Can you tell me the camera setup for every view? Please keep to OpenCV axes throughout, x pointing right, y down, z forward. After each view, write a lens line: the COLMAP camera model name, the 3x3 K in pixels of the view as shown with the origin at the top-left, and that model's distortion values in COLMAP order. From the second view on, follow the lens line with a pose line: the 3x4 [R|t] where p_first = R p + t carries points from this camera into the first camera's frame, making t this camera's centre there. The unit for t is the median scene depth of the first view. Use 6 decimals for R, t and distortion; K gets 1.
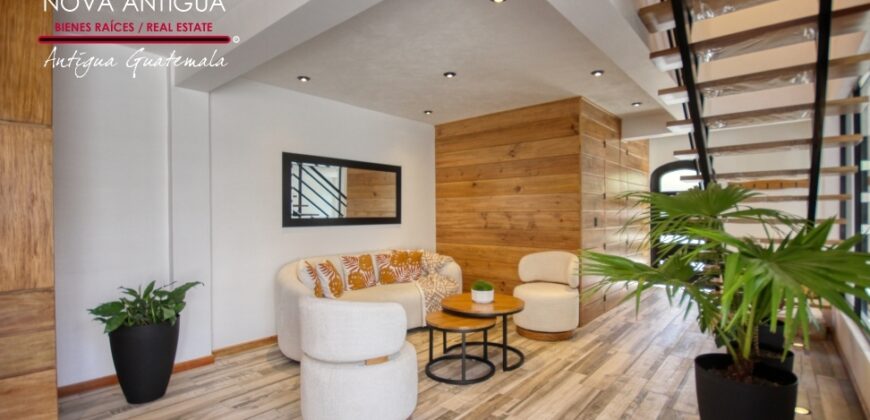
lens RADIAL K [[403.1, 0, 455.0], [0, 403.1, 214.3], [0, 0, 1]] dist [-0.000864, -0.001546]
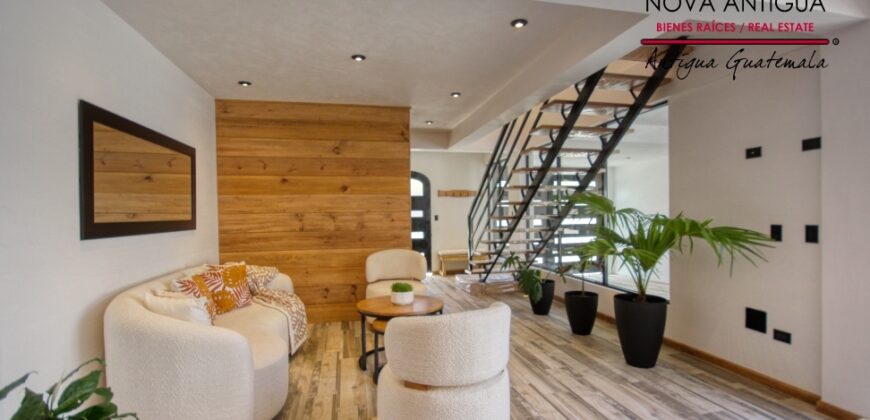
lens RADIAL K [[403.1, 0, 432.4], [0, 403.1, 218.6], [0, 0, 1]] dist [-0.000864, -0.001546]
pose [[0.606933, -0.014281, 0.794625, -0.472083], [0.010377, 0.999896, 0.010044, 0.001598], [-0.794685, 0.002150, 0.607018, 0.248815]]
